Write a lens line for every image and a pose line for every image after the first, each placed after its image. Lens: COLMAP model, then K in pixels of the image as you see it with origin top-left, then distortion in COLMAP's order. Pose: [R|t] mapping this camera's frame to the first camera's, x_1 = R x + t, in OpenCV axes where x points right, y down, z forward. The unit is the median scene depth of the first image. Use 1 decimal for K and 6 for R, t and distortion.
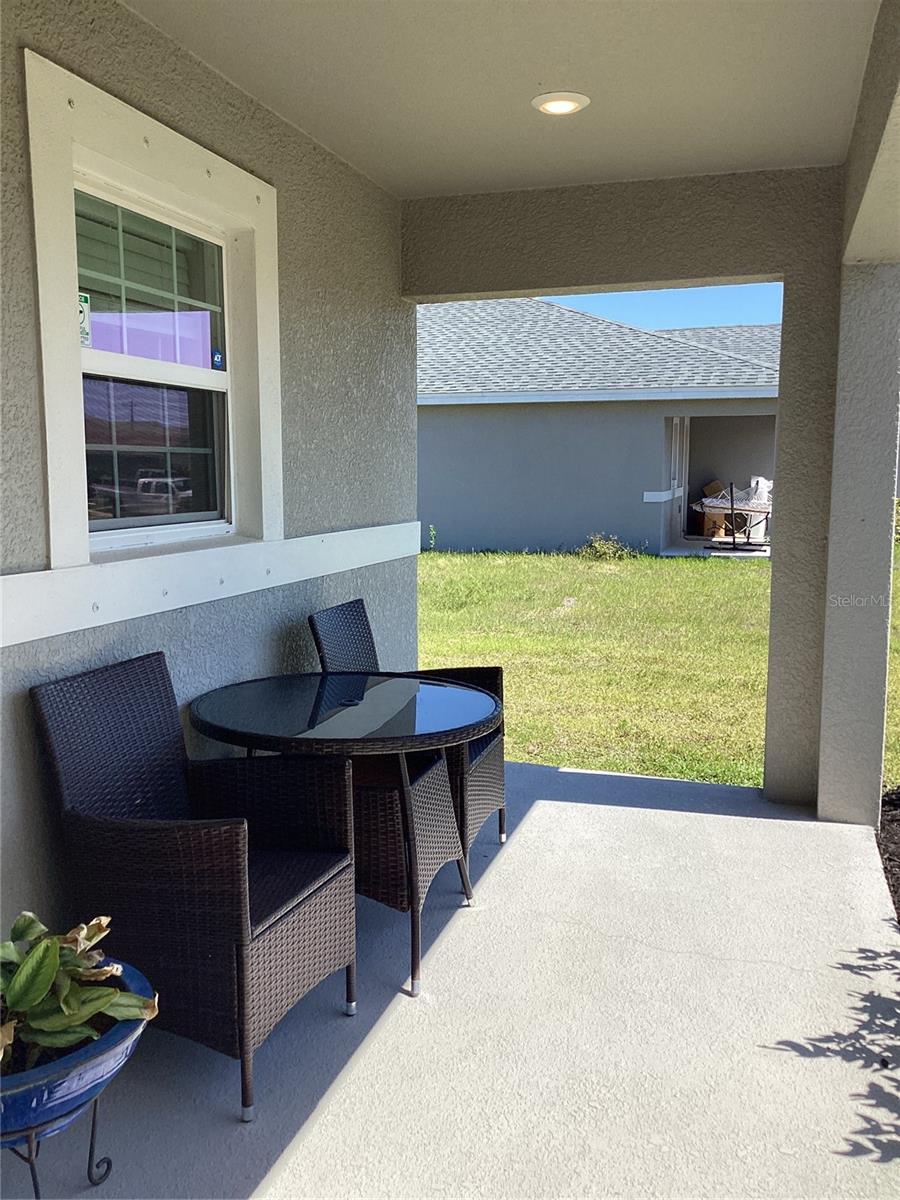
lens RADIAL K [[1081.0, 0, 456.4], [0, 1081.0, 595.3], [0, 0, 1]] dist [0.096694, -0.192632]
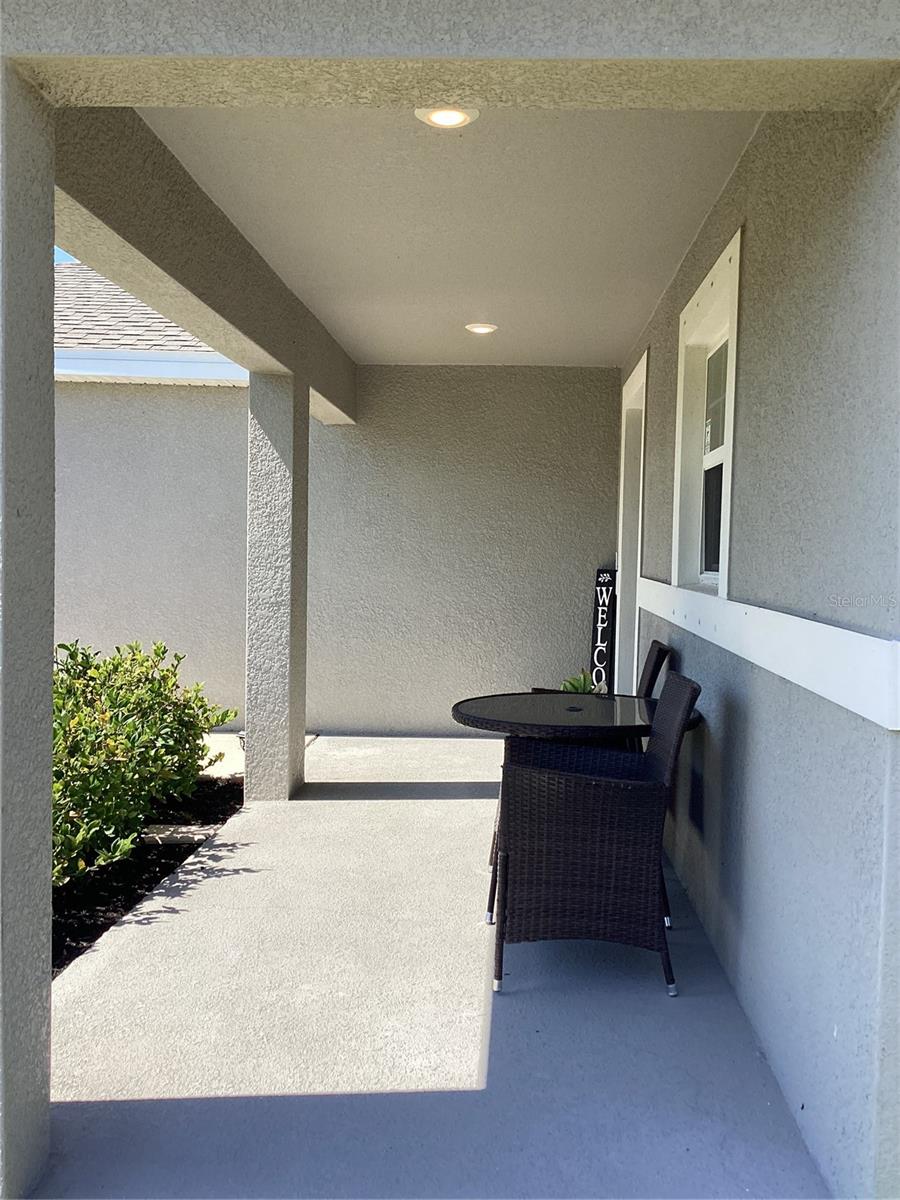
lens RADIAL K [[1081.0, 0, 456.4], [0, 1081.0, 595.3], [0, 0, 1]] dist [0.096694, -0.192632]
pose [[-0.974957, -0.009929, -0.222173, 0.370863], [-0.045892, 0.986484, 0.157301, -0.263337], [0.217608, 0.163558, -0.962235, 2.538894]]
